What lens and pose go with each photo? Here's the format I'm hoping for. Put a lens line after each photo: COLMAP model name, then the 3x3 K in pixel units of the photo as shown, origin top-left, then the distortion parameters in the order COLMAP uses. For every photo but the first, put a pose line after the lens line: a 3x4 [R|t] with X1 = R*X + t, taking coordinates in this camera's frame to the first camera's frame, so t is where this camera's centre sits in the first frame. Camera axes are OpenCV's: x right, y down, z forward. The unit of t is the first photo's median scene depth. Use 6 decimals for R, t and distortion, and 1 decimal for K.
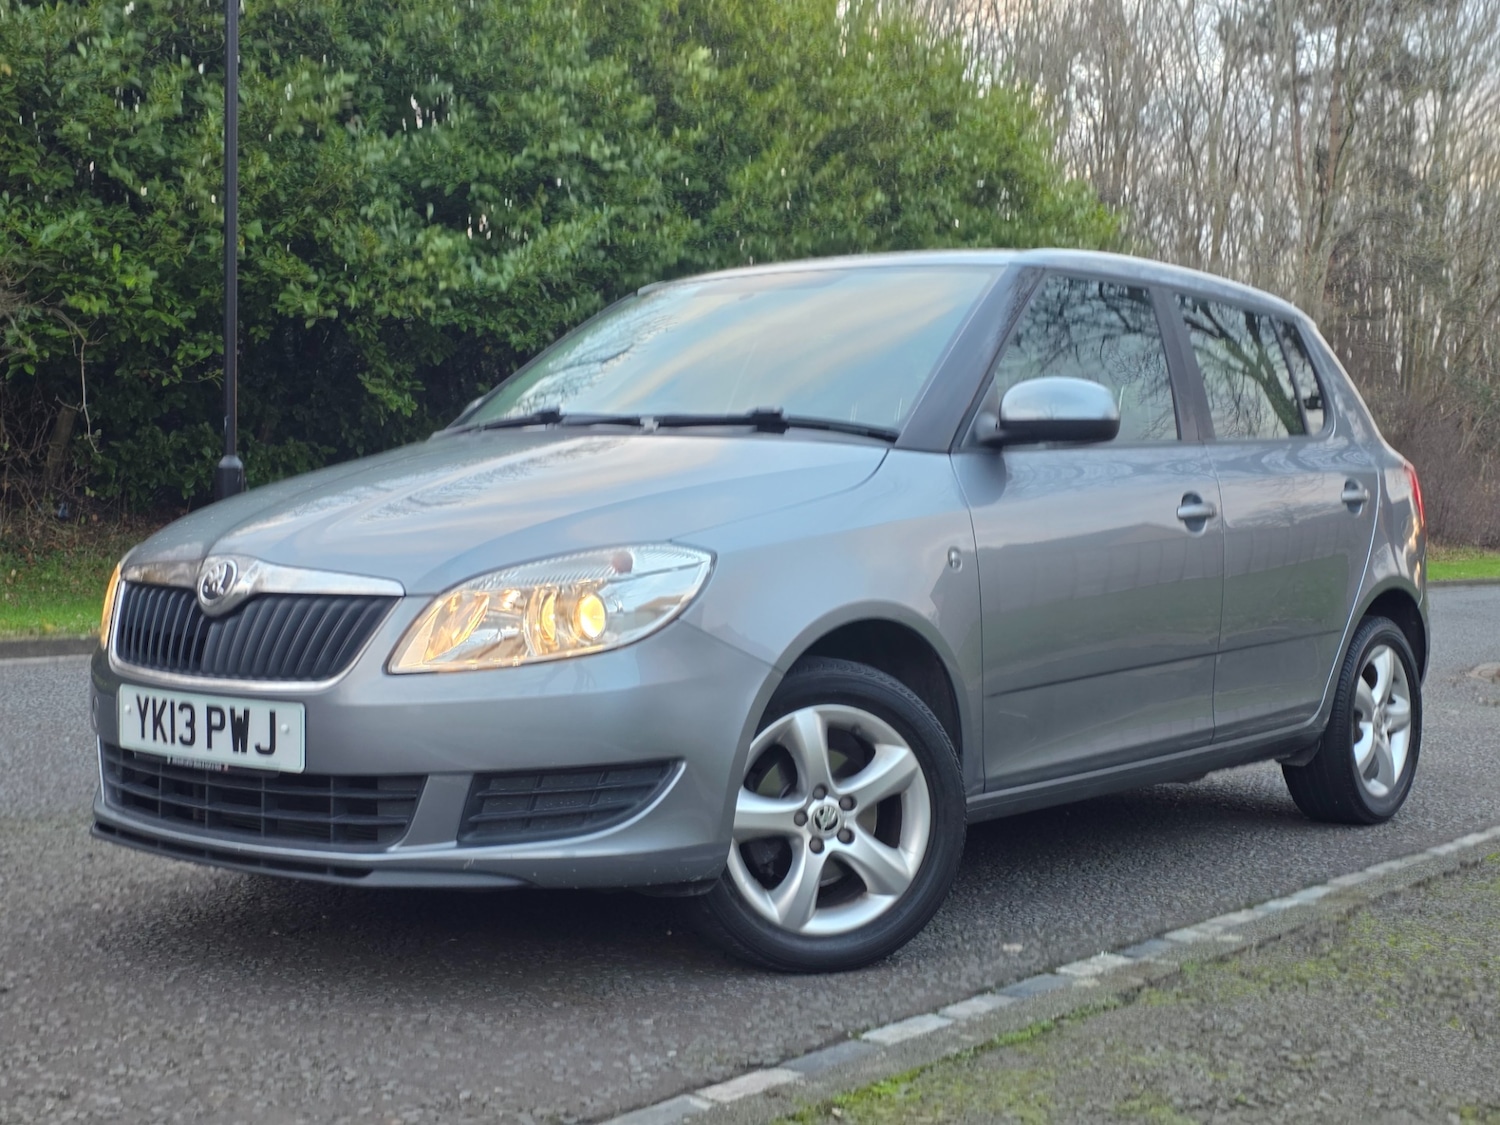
lens RADIAL K [[2050.3, 0, 741.6], [0, 2050.3, 601.9], [0, 0, 1]] dist [0.192852, -0.555440]
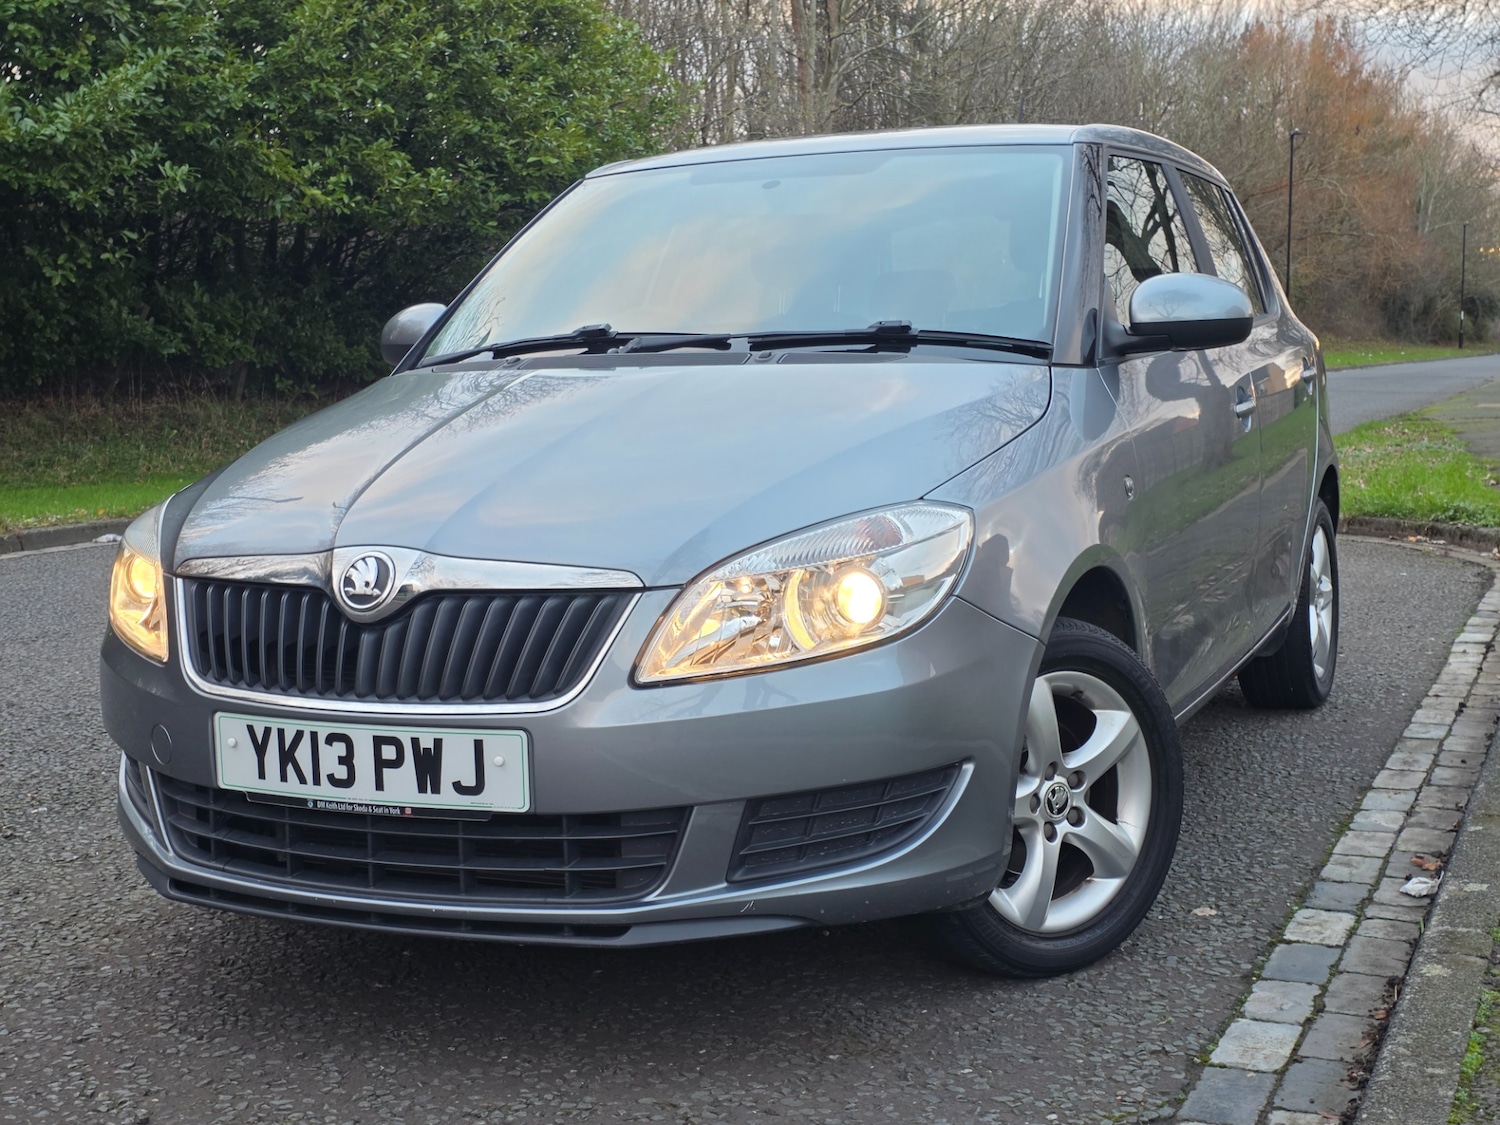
lens RADIAL K [[2047.4, 0, 697.8], [0, 2047.4, 563.9], [0, 0, 1]] dist [0.211048, -0.554558]
pose [[0.969709, -0.066139, 0.235137, -0.291033], [0.051889, 0.996450, 0.066291, -0.057379], [-0.238686, -0.052083, 0.969699, 0.181674]]
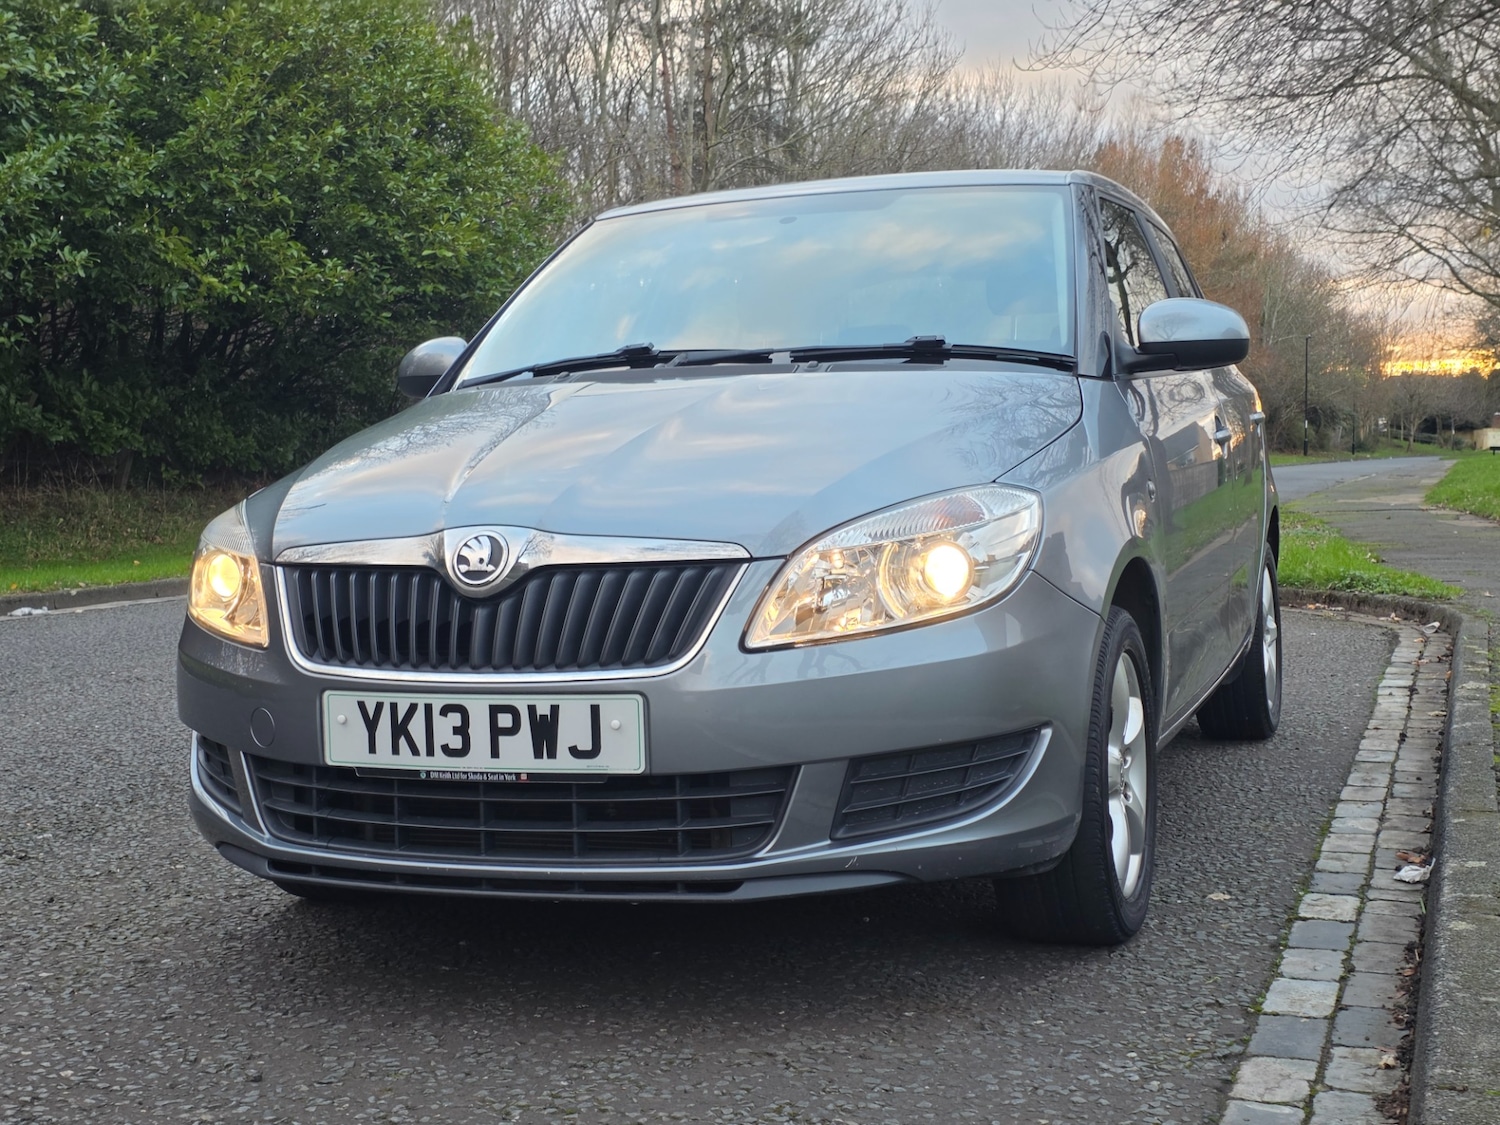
lens RADIAL K [[2057.6, 0, 756.6], [0, 2057.6, 519.3], [0, 0, 1]] dist [0.168397, -0.435161]
pose [[0.942072, -0.050111, 0.331645, -0.391311], [0.054040, 0.998535, -0.002627, -0.015644], [-0.331028, 0.020397, 0.943401, 0.159403]]
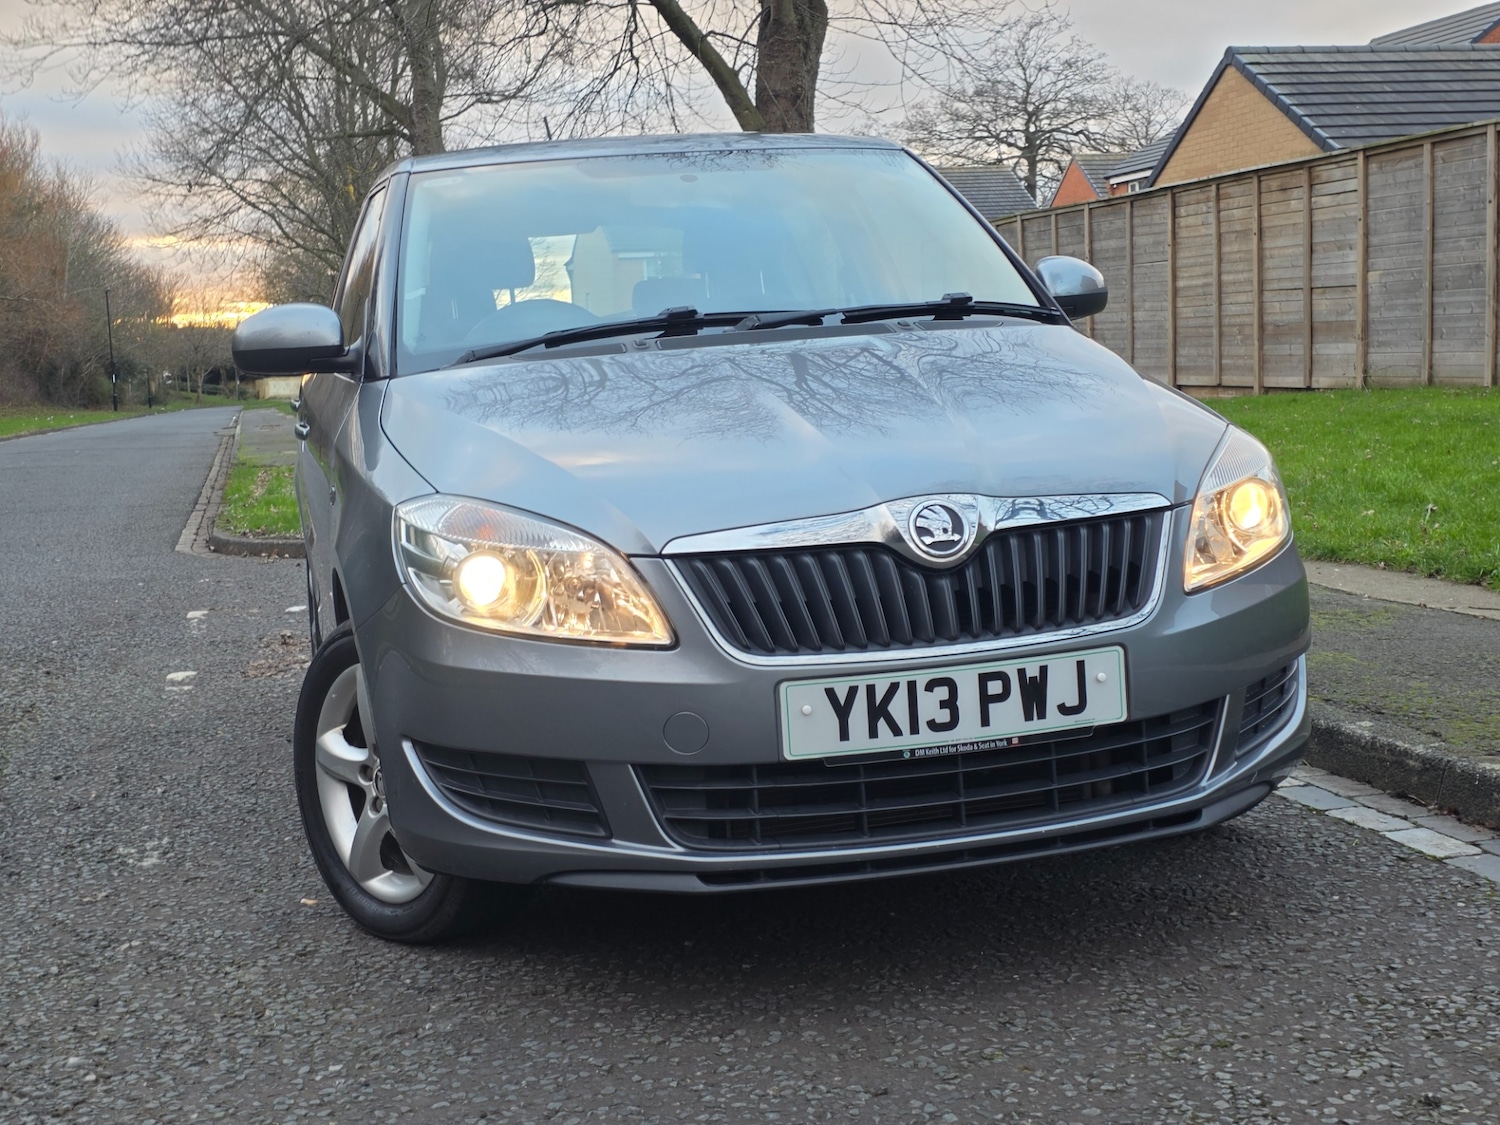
lens RADIAL K [[2096.1, 0, 690.7], [0, 2096.1, 536.8], [0, 0, 1]] dist [0.229980, -0.722185]
pose [[0.602879, -0.131099, 0.786988, -0.896759], [0.117268, 0.990255, 0.075126, -0.074288], [-0.789167, 0.046996, 0.612378, 0.520982]]
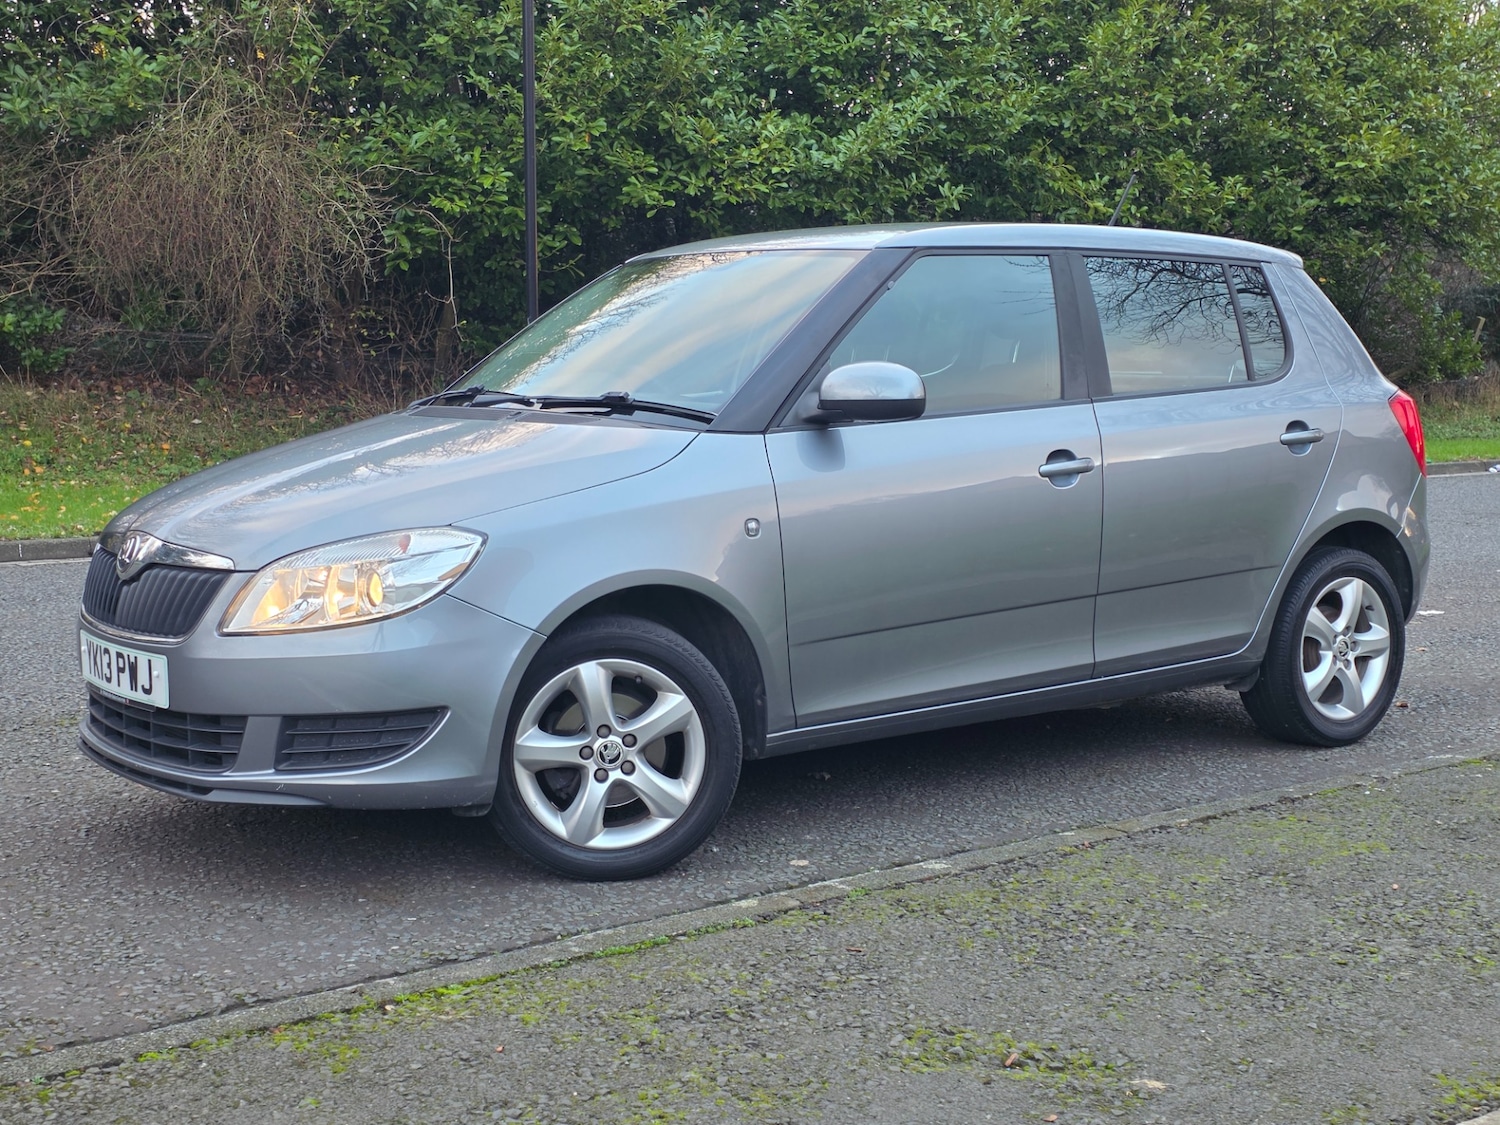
lens RADIAL K [[2050.3, 0, 741.6], [0, 2050.3, 601.9], [0, 0, 1]] dist [0.192852, -0.555440]
pose [[0.969398, 0.013858, -0.245103, 0.384363], [0.005630, 0.996888, 0.078629, -0.070900], [0.245430, -0.077602, 0.966303, -0.116409]]
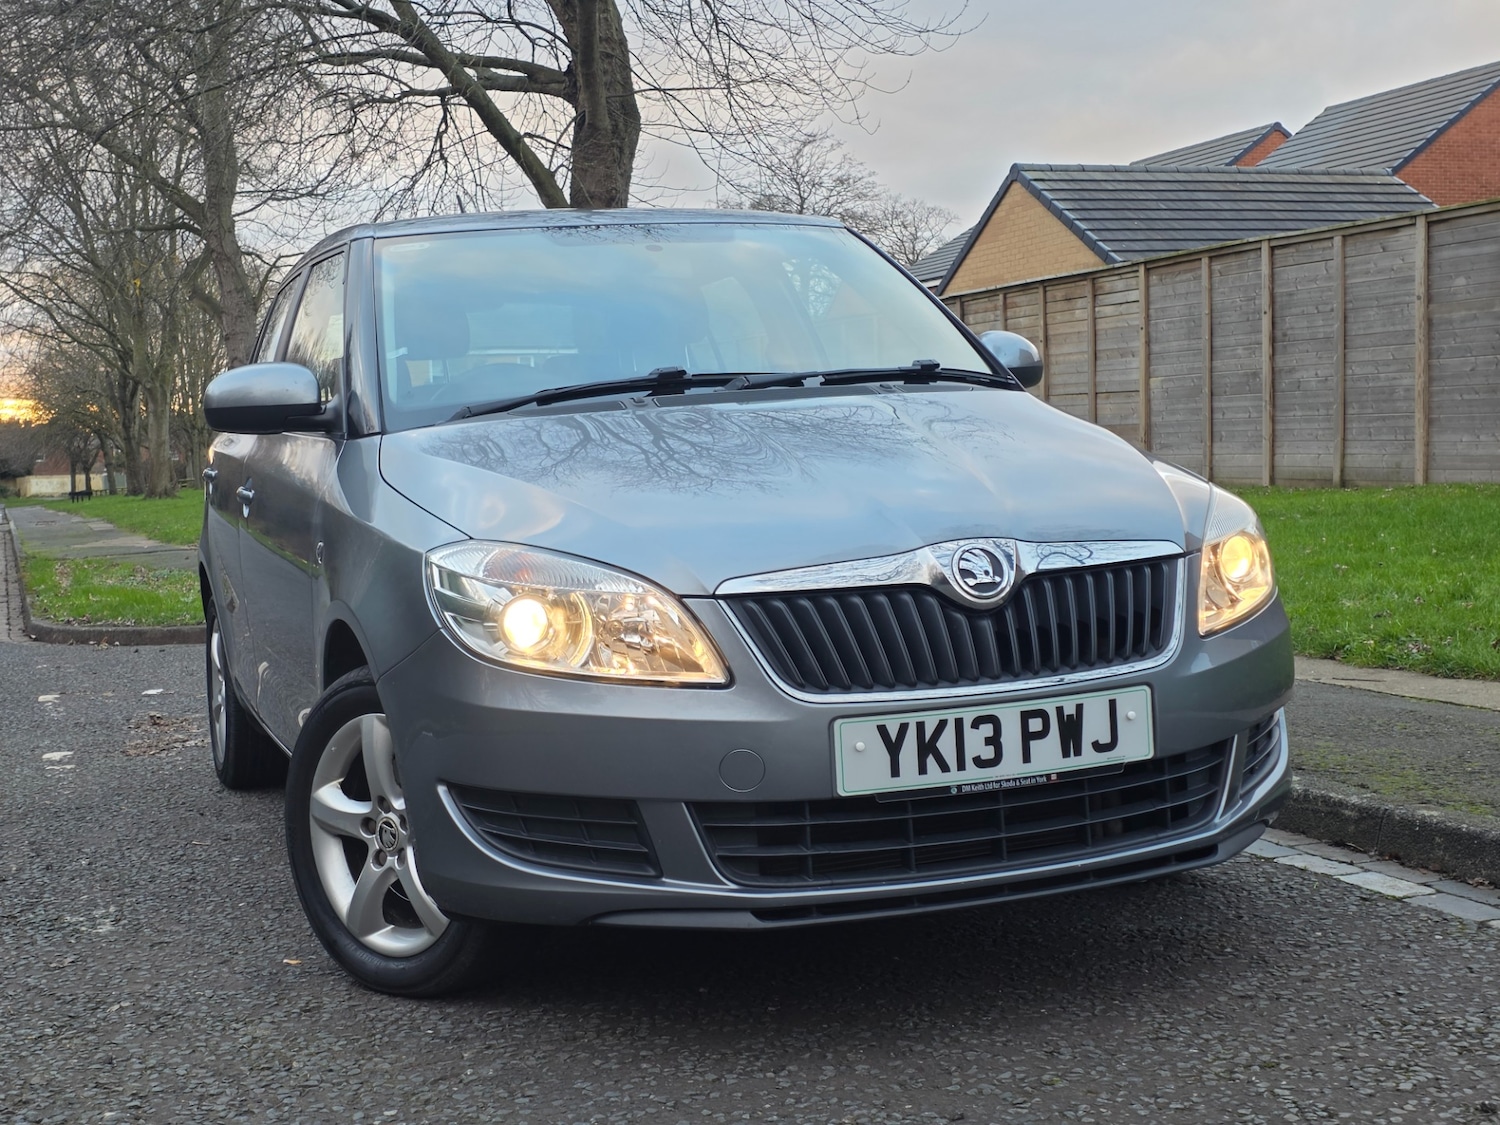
lens RADIAL K [[2081.3, 0, 696.3], [0, 2081.3, 528.5], [0, 0, 1]] dist [0.197498, -0.556485]
pose [[0.513707, -0.087072, 0.853536, -0.965589], [0.108725, 0.993423, 0.035905, -0.064928], [-0.851048, 0.074356, 0.519796, 0.599792]]
